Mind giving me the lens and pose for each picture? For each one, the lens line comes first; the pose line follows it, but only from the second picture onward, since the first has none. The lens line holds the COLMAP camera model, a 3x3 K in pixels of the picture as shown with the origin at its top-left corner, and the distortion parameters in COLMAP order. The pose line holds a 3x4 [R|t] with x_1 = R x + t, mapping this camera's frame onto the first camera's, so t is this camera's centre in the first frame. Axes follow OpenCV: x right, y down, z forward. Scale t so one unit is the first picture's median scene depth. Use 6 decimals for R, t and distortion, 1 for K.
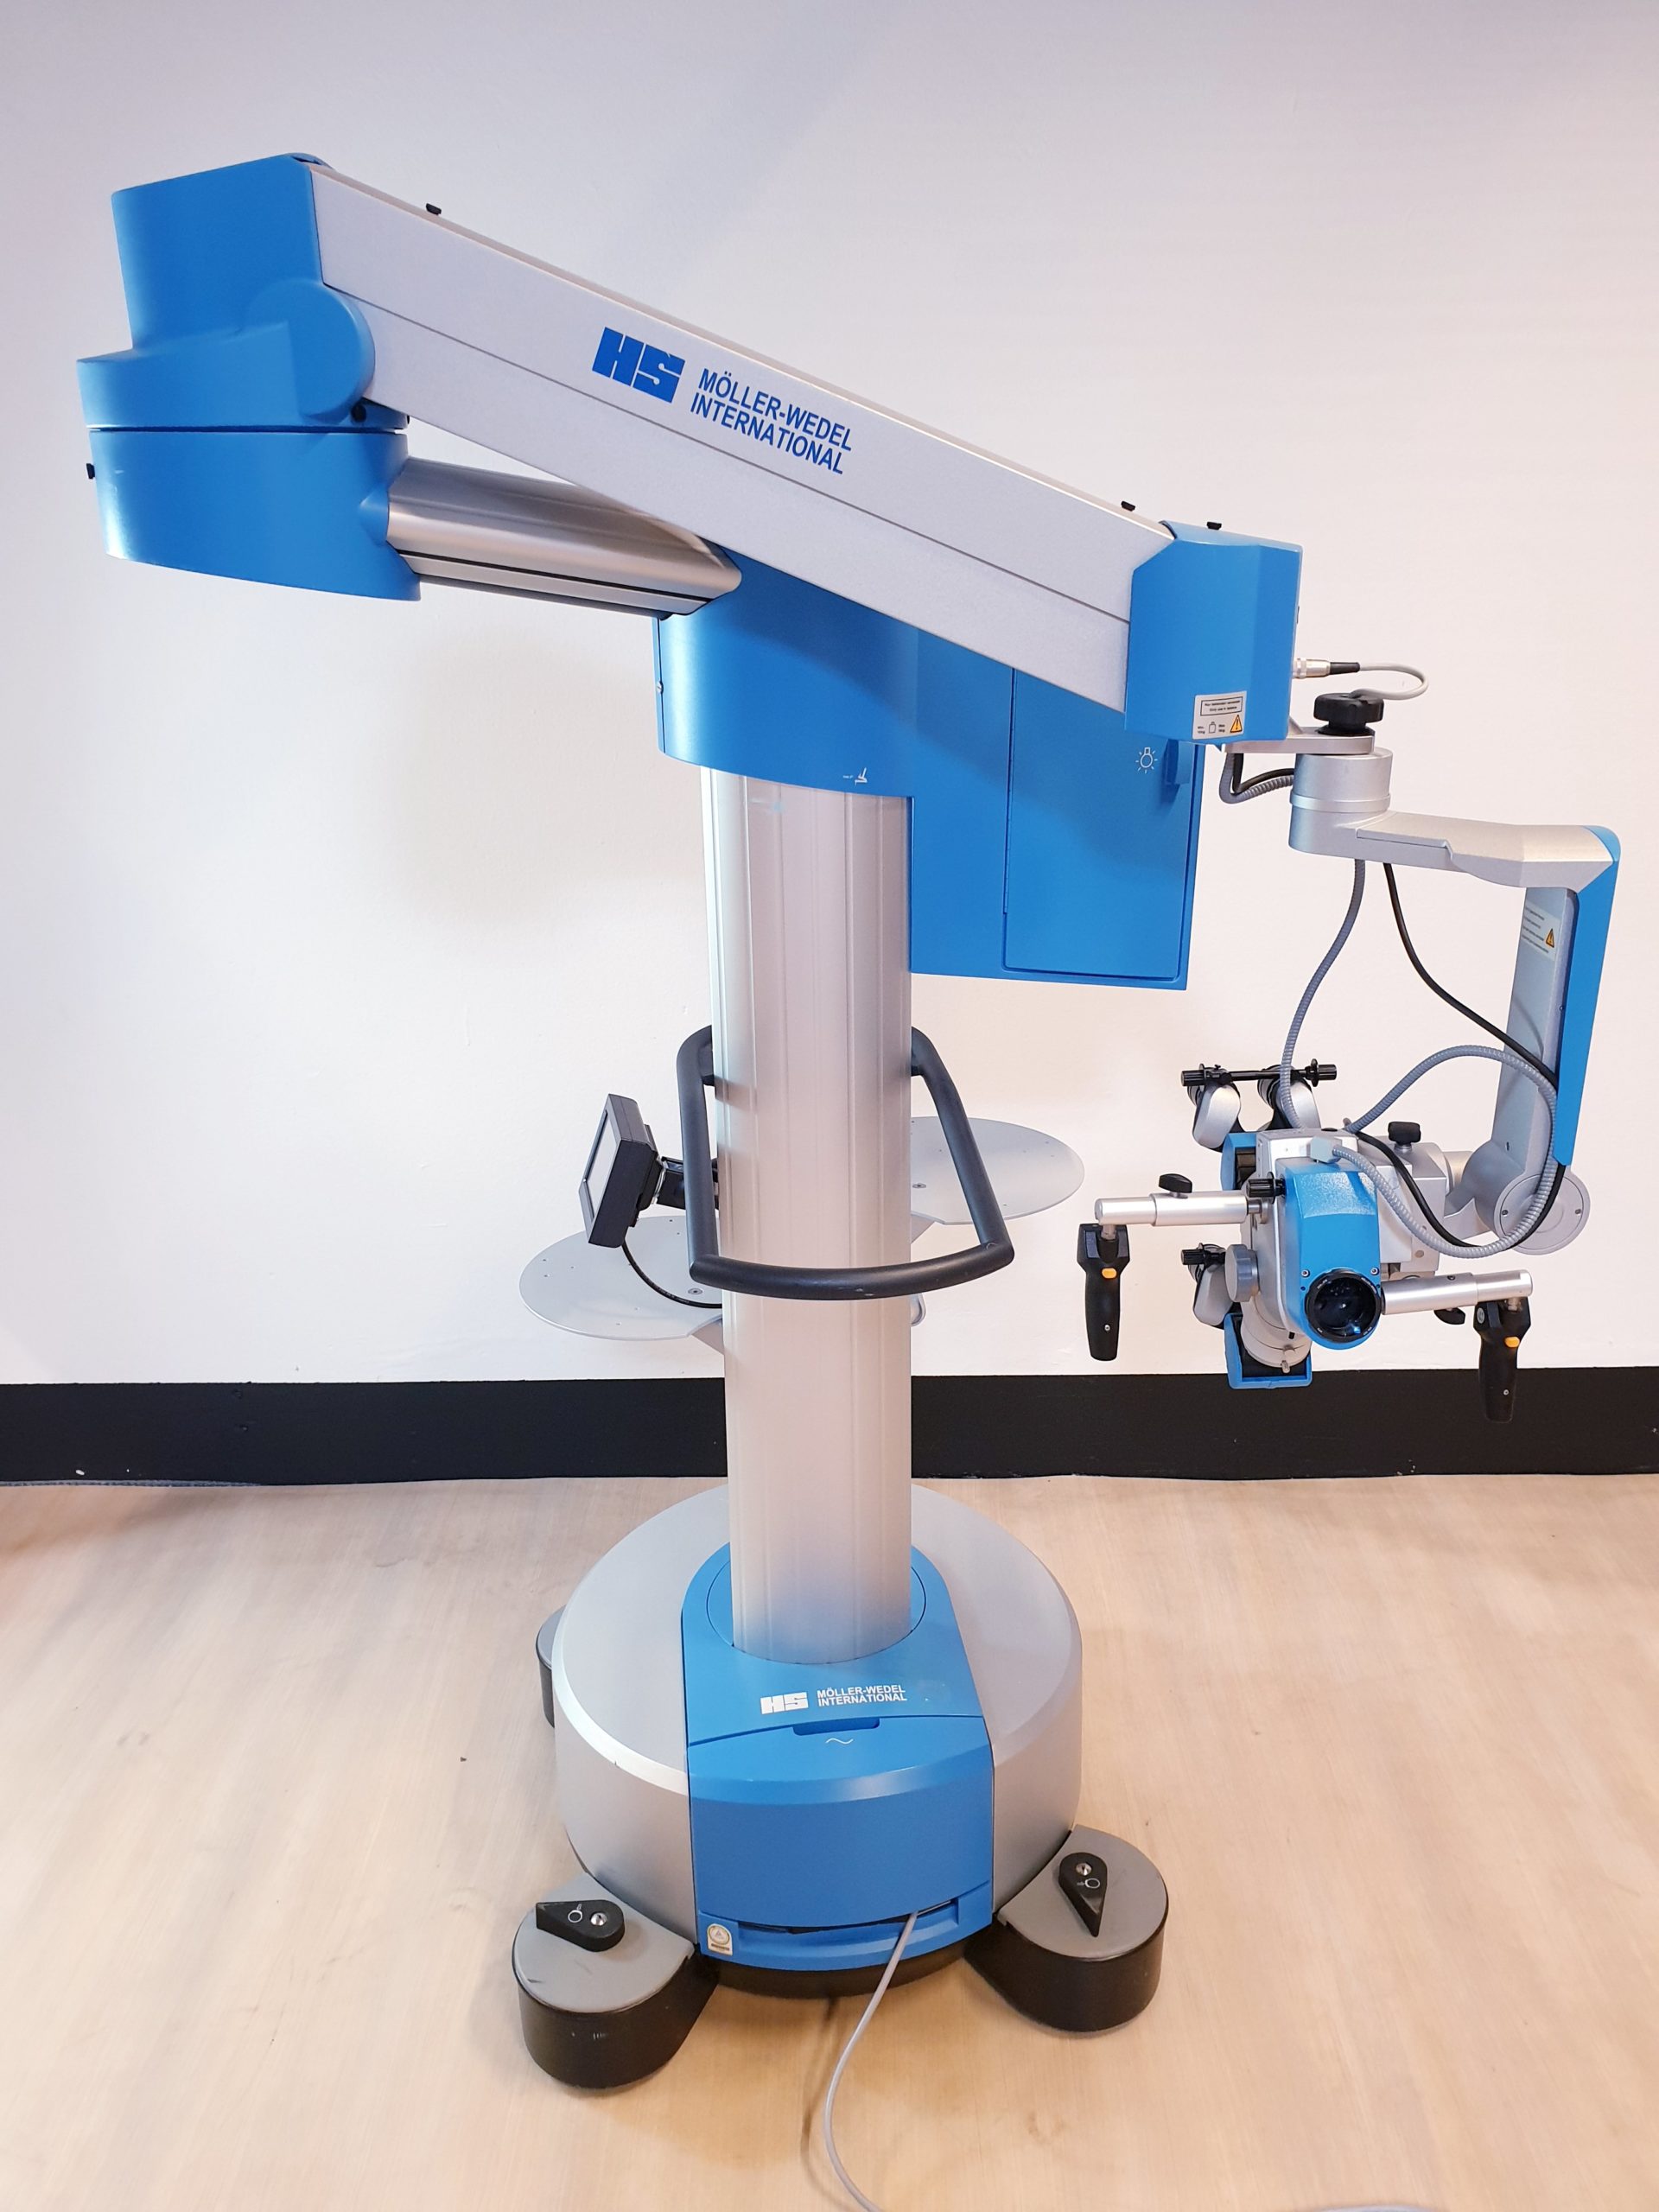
lens RADIAL K [[1688.4, 0, 829.5], [0, 1688.4, 1106.0], [0, 0, 1]] dist [-0.003119, 0.008060]
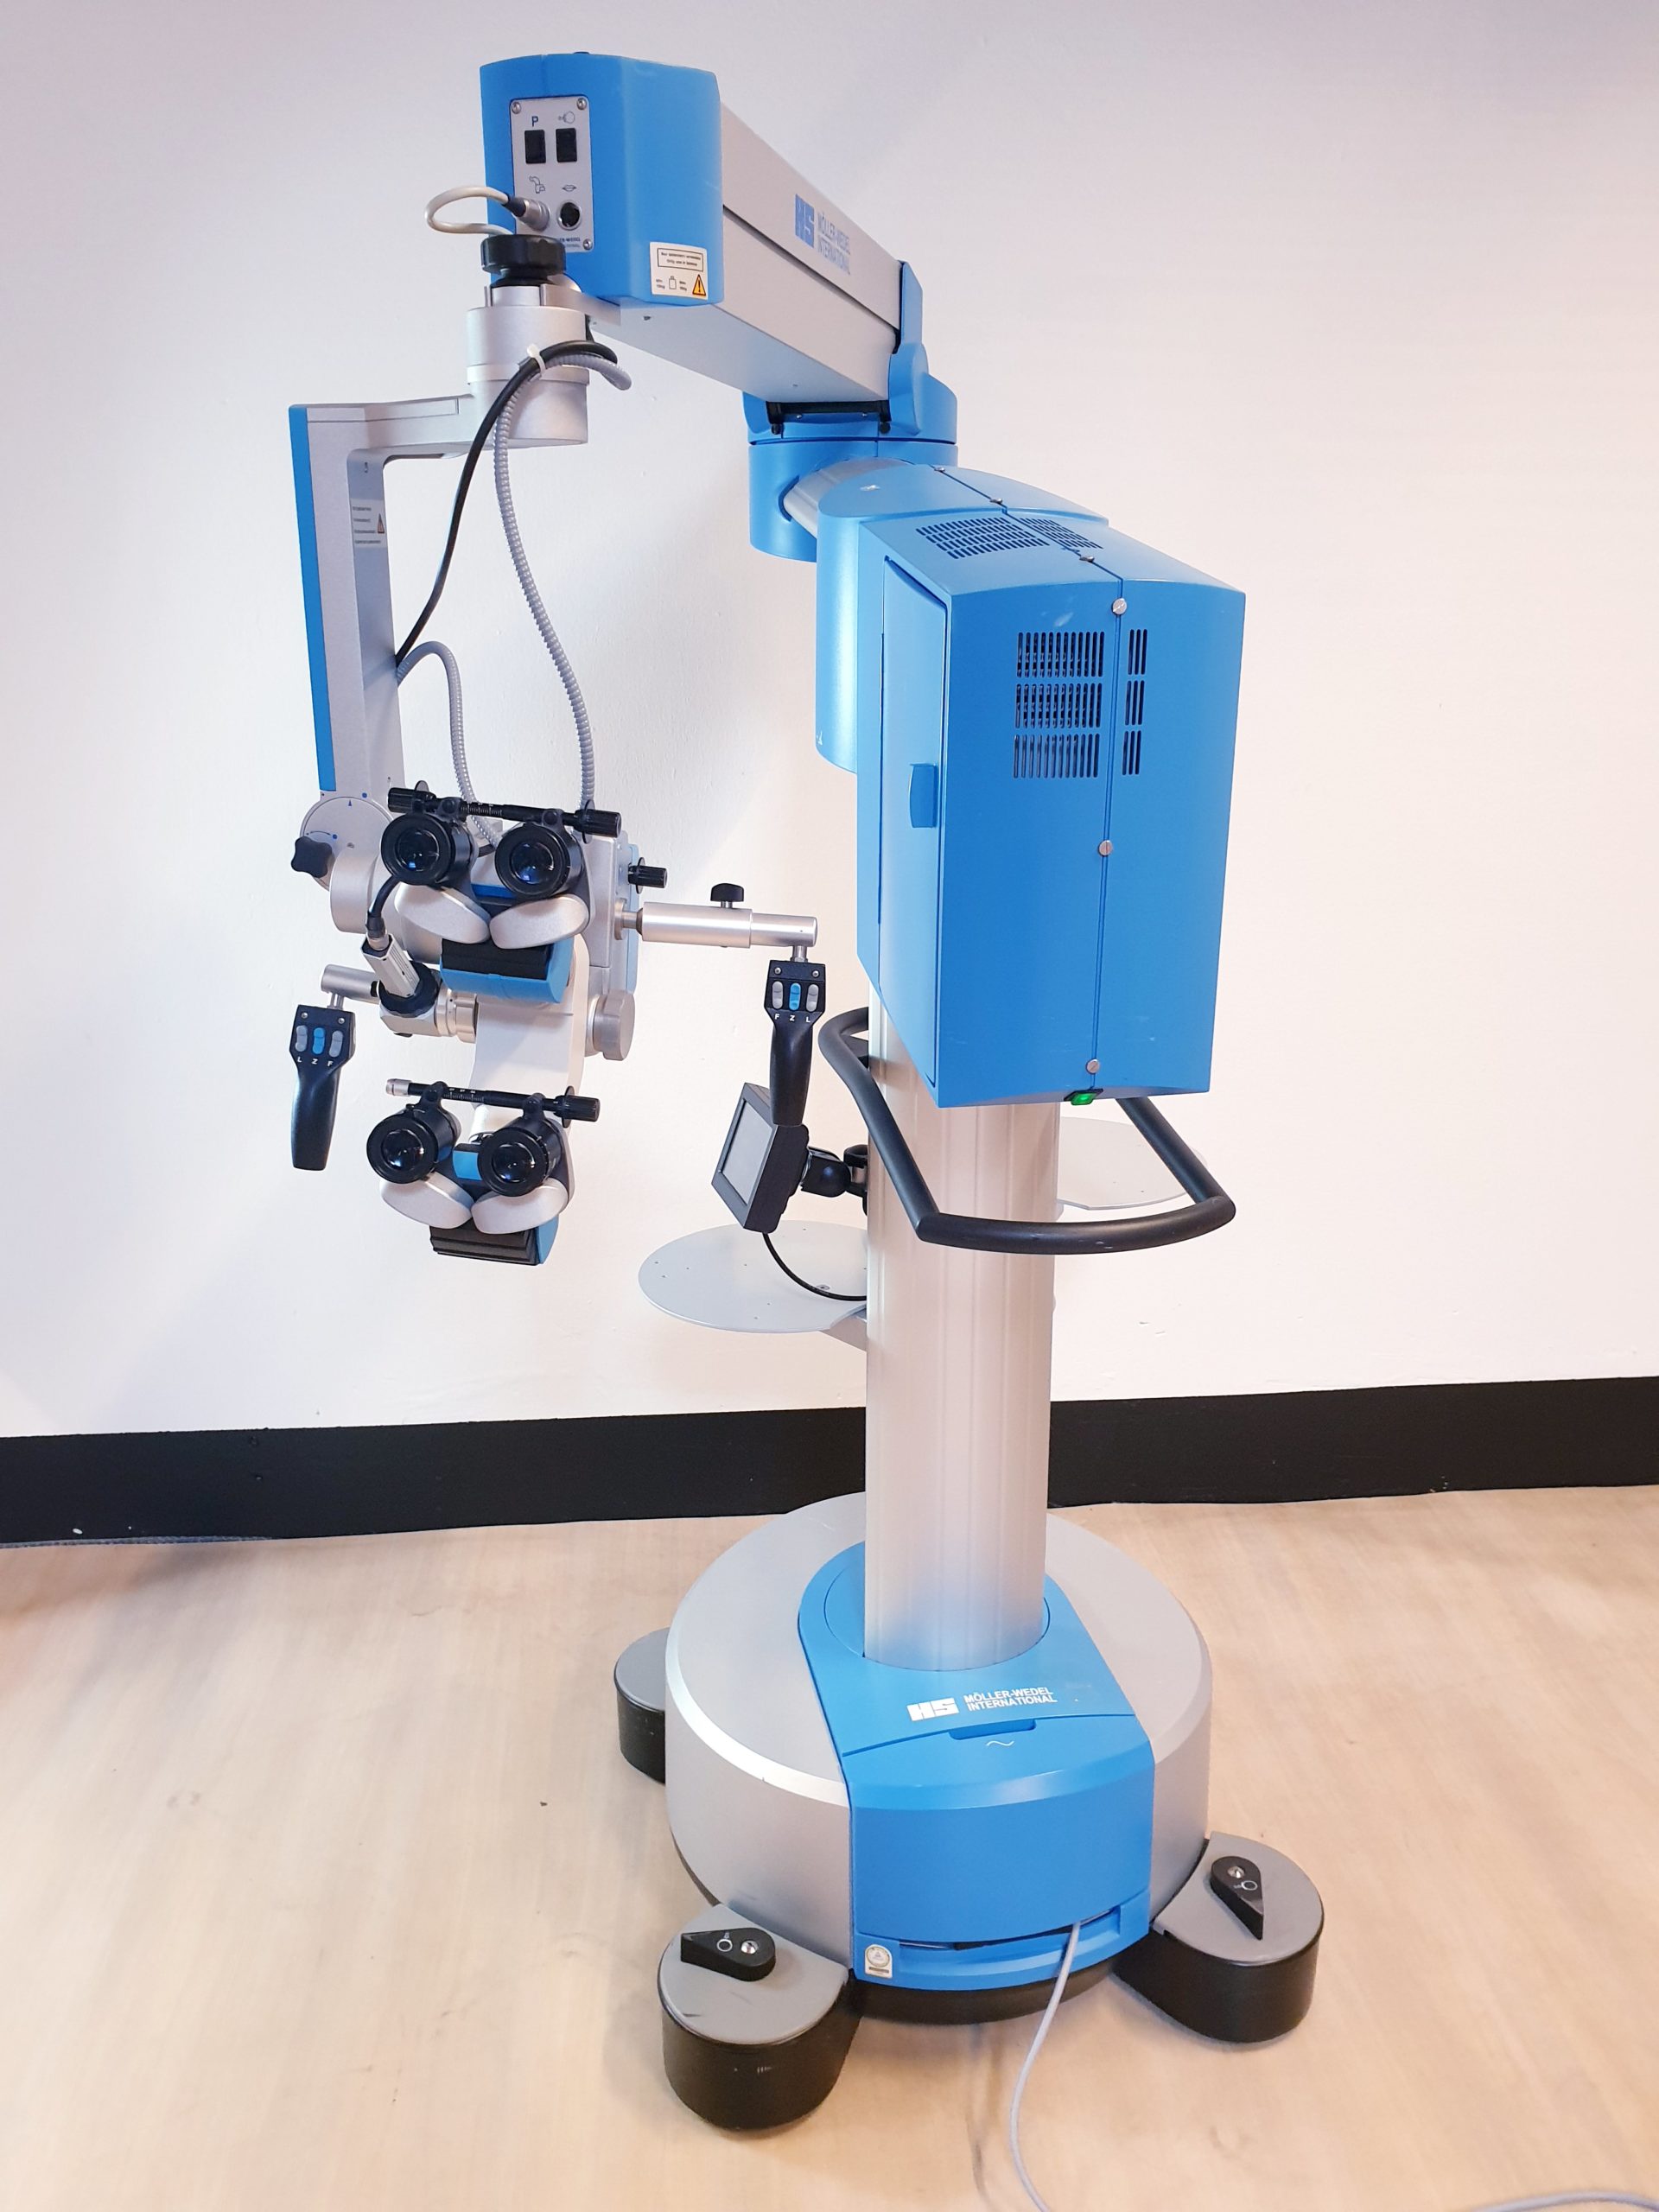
lens RADIAL K [[1700.0, 0, 814.7], [0, 1700.0, 1100.0], [0, 0, 1]] dist [-0.009144, 0.028080]
pose [[0.996962, -0.012213, 0.076928, -0.164036], [0.016589, 0.998264, -0.056514, 0.058632], [-0.076105, 0.057618, 0.995434, 0.016079]]
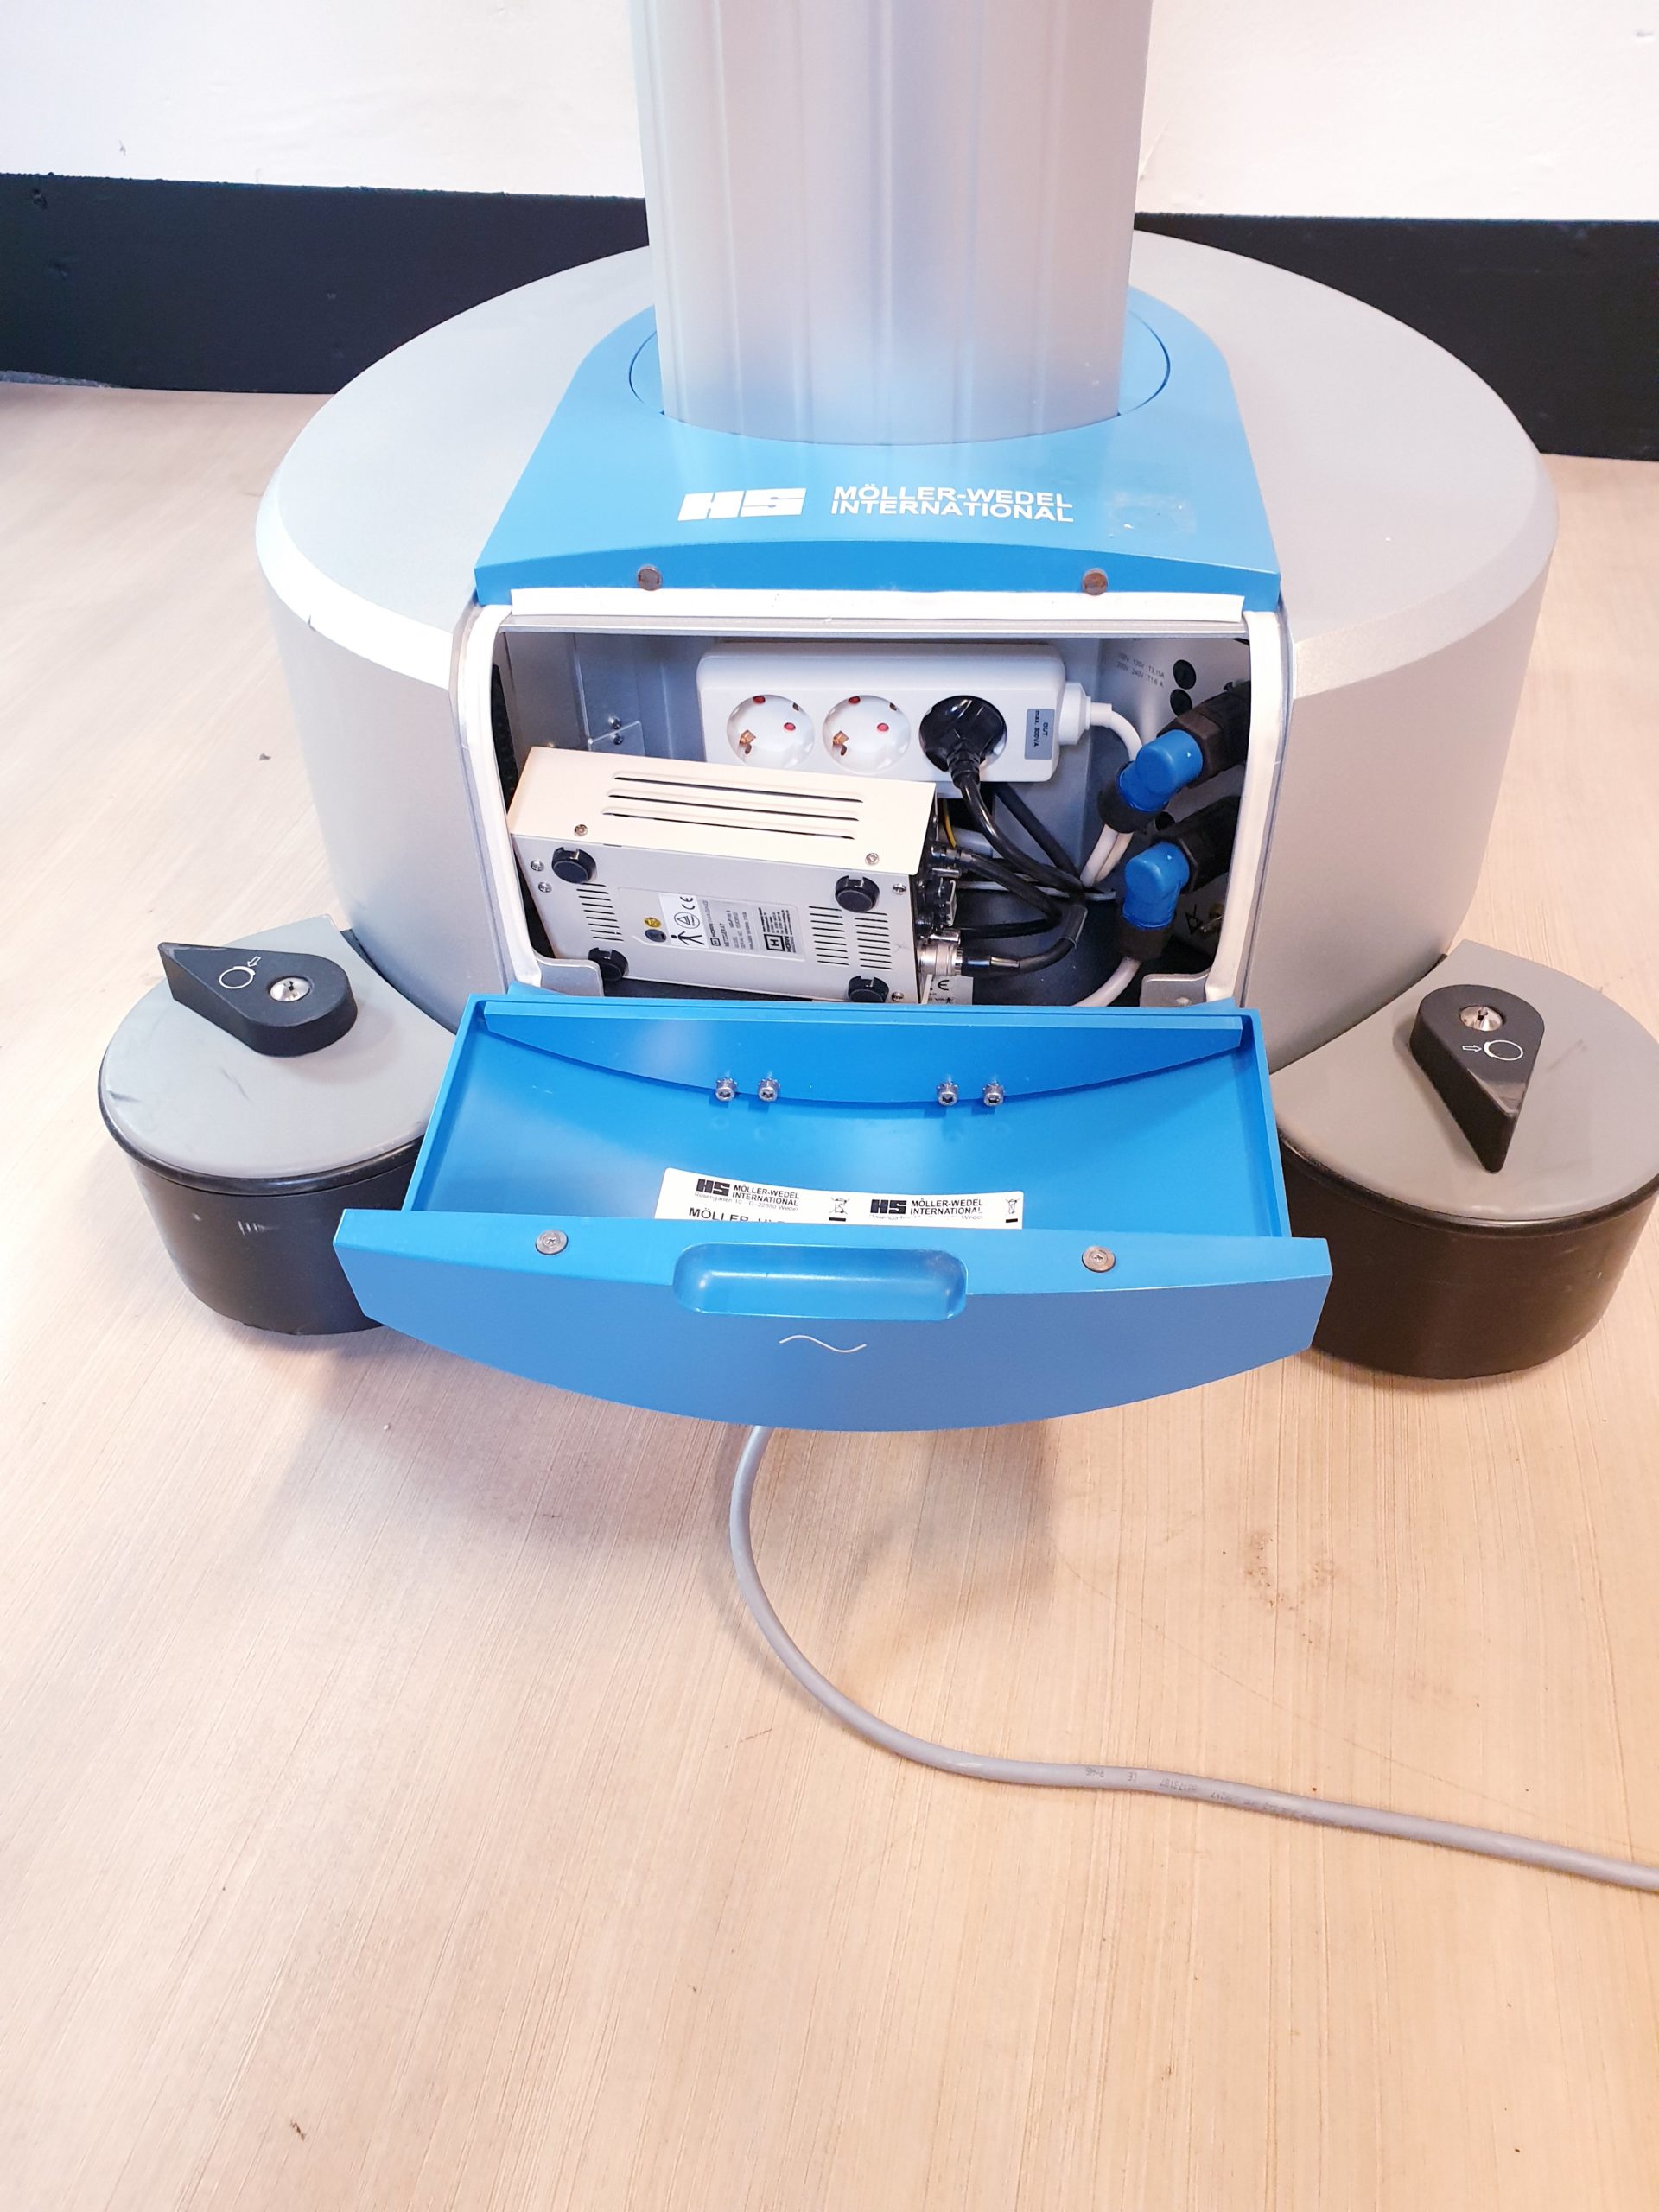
lens RADIAL K [[1700.0, 0, 814.7], [0, 1700.0, 1100.0], [0, 0, 1]] dist [-0.009144, 0.028080]
pose [[0.981355, 0.118319, -0.151467, 0.060767], [-0.049655, 0.917381, 0.394900, 0.323525], [0.185677, -0.380016, 0.906152, 0.610344]]
